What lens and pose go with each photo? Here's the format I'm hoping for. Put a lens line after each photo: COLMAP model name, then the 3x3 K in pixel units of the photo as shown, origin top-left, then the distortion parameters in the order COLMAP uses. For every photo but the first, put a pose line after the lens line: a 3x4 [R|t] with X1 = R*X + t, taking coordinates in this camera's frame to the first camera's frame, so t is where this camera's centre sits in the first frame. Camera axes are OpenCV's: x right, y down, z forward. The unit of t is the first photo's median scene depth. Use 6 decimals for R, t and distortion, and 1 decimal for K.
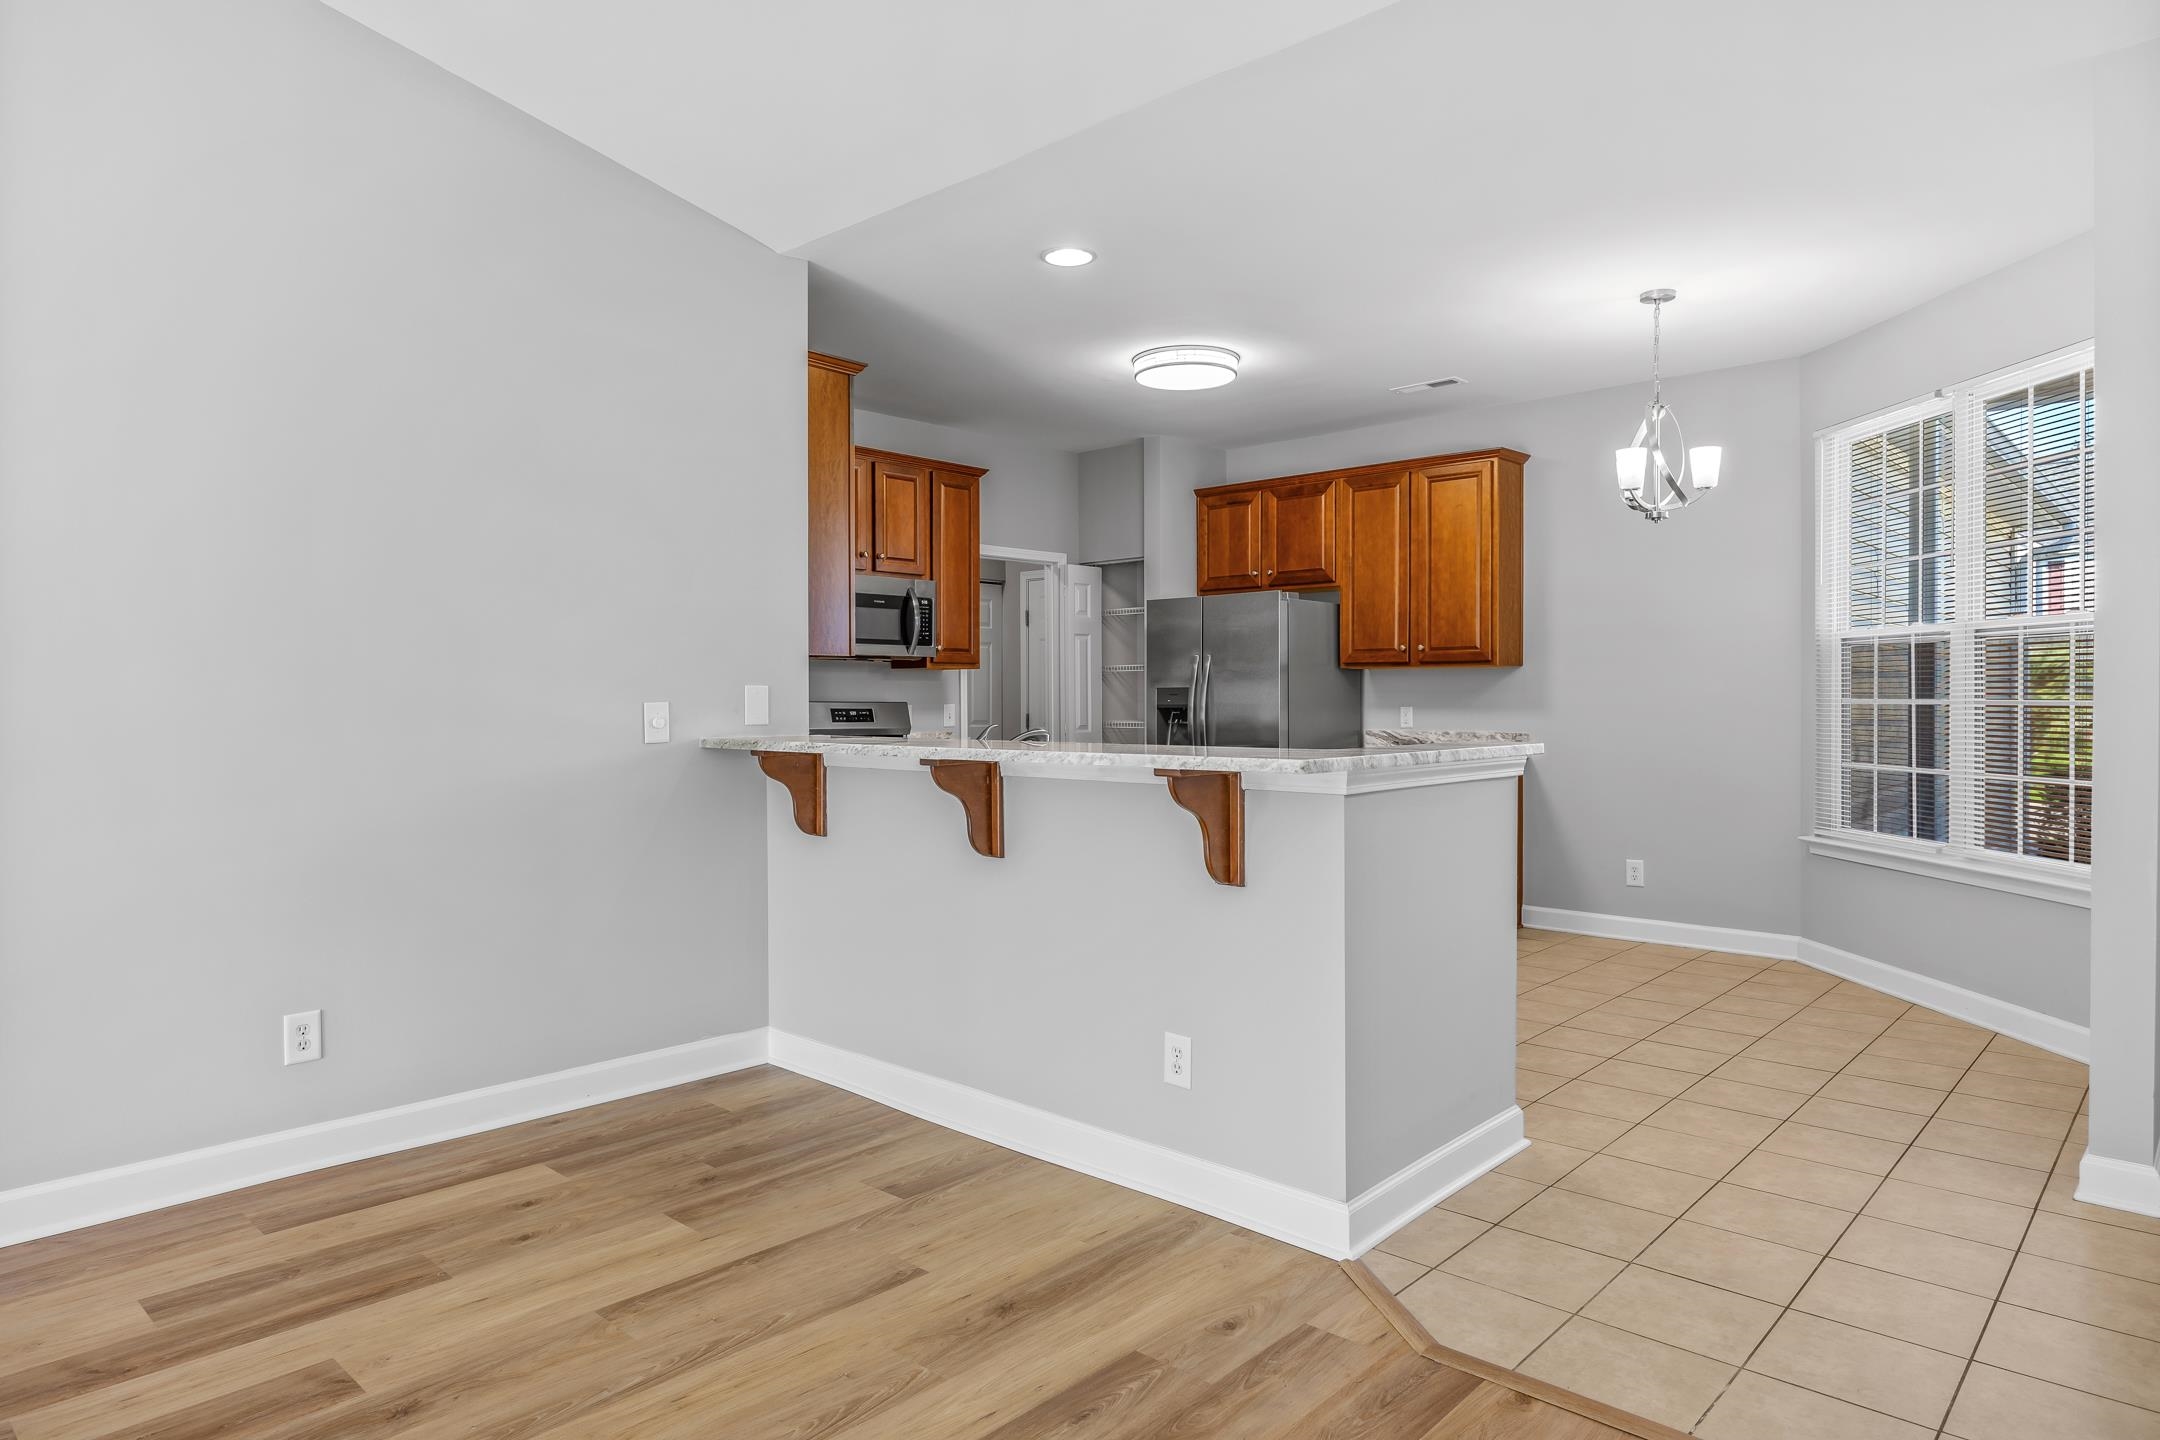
lens RADIAL K [[1320.9, 0, 1080.0], [0, 1320.9, 720.0], [0, 0, 1]] dist [-0.001452, -0.000747]
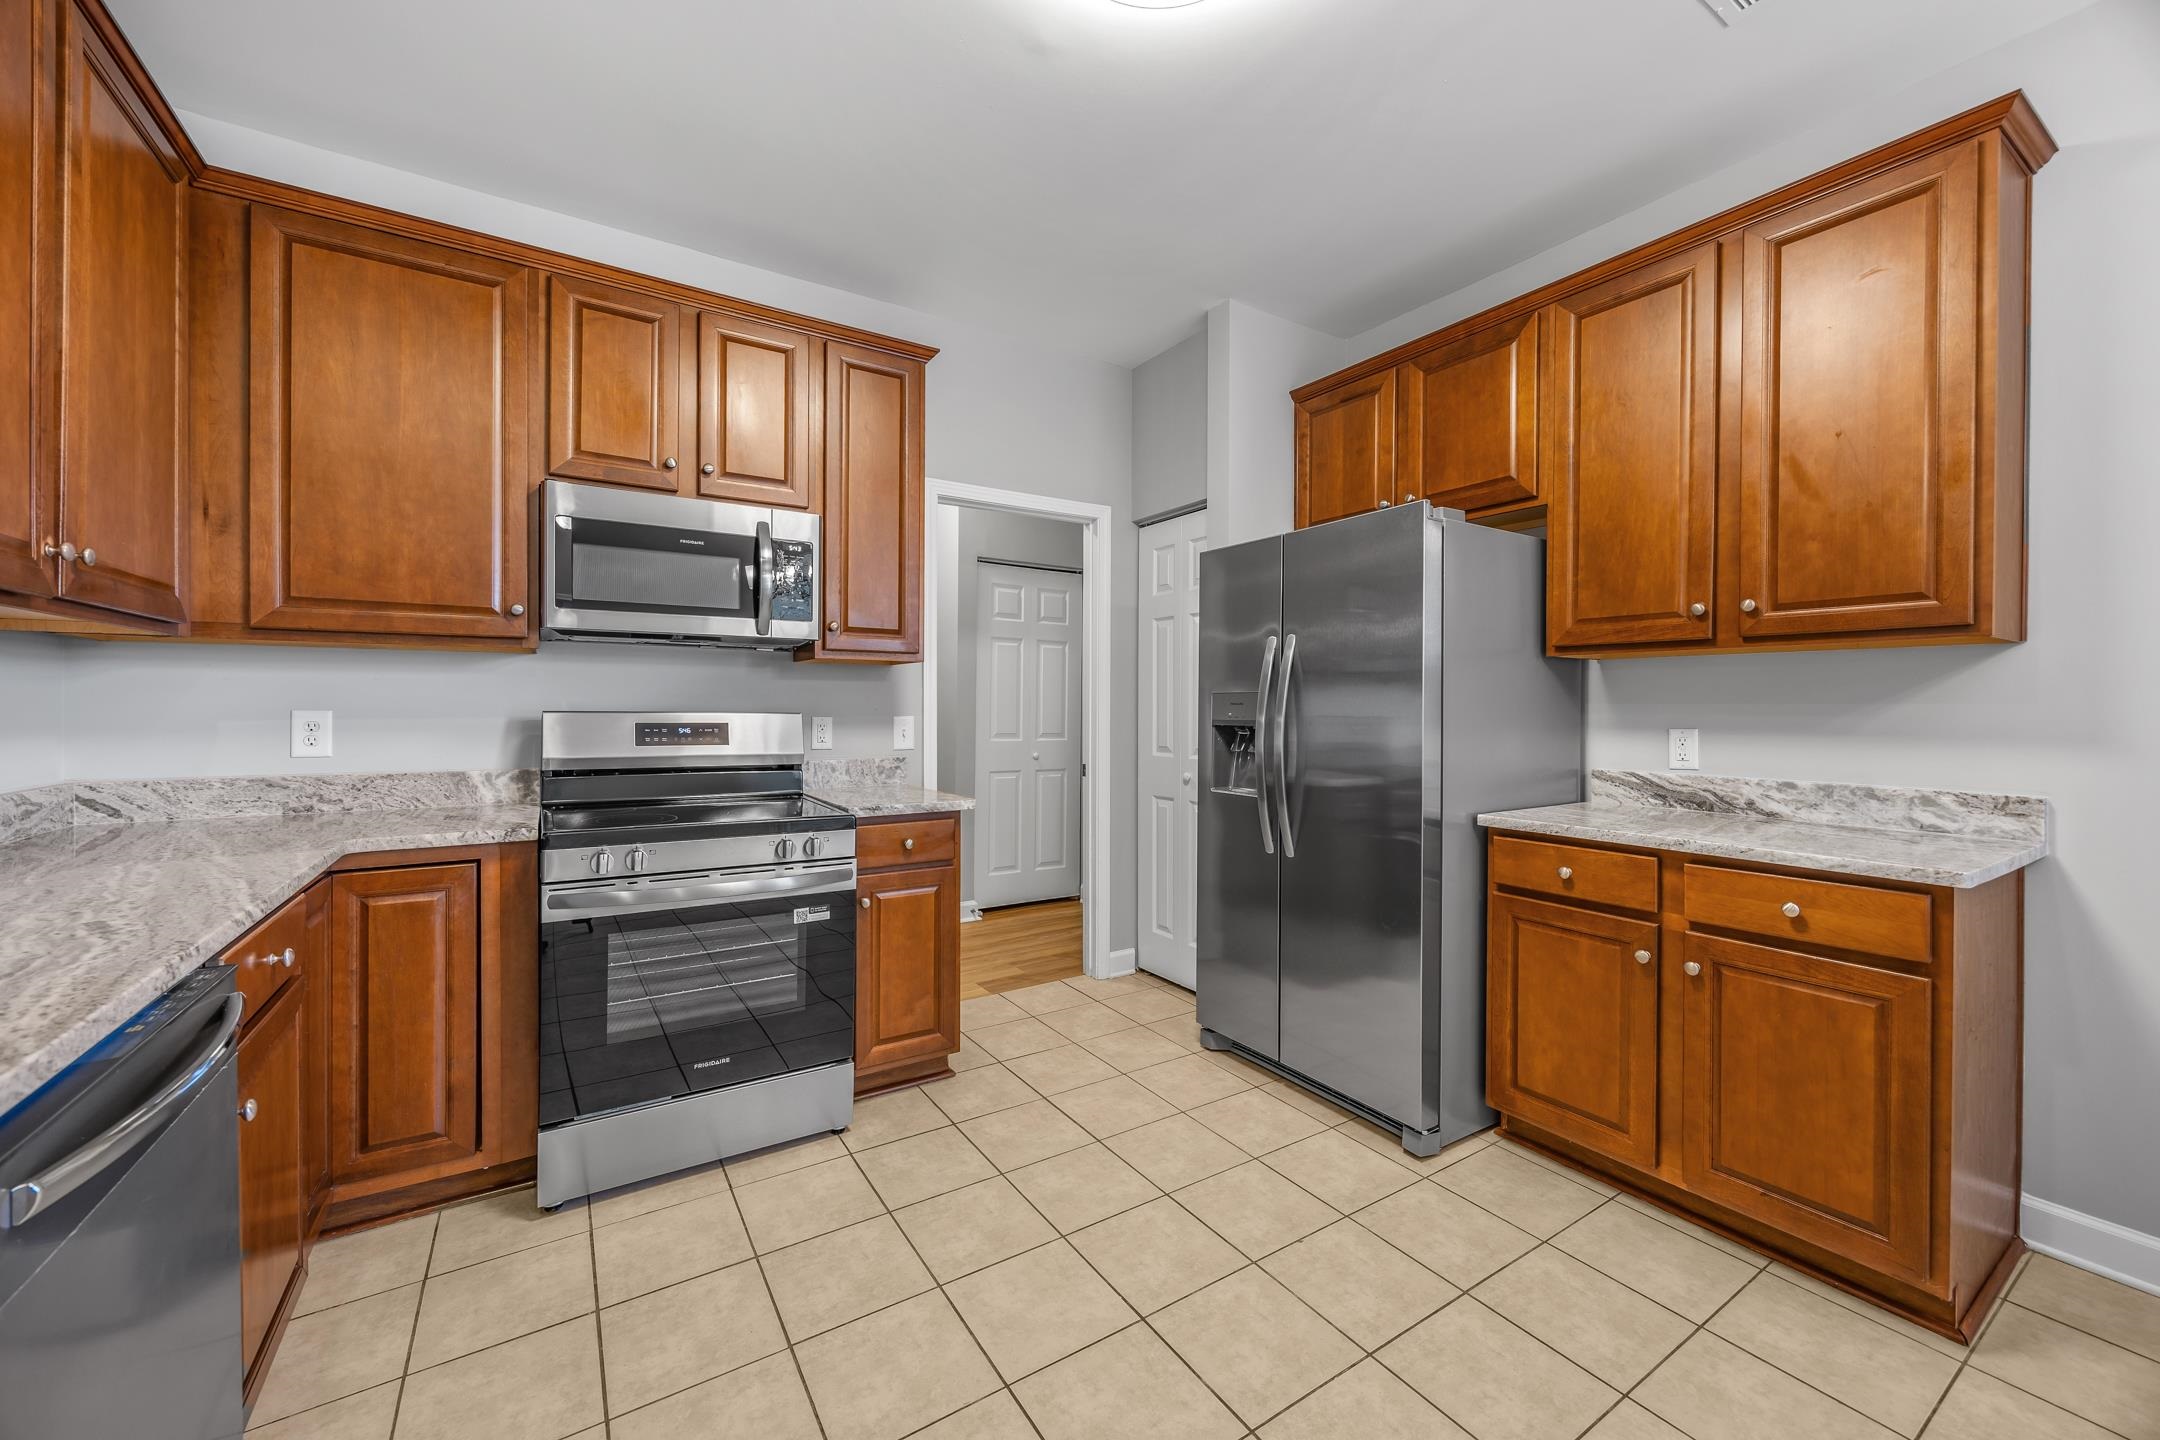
lens RADIAL K [[842.7, 0, 1080.9], [0, 842.7, 710.3], [0, 0, 1]] dist [-0.001159, 0.000022]
pose [[0.968965, 0.007721, -0.247078, 0.144454], [-0.010594, 0.999891, -0.010303, -0.017225], [0.246972, 0.012601, 0.968941, 0.913598]]
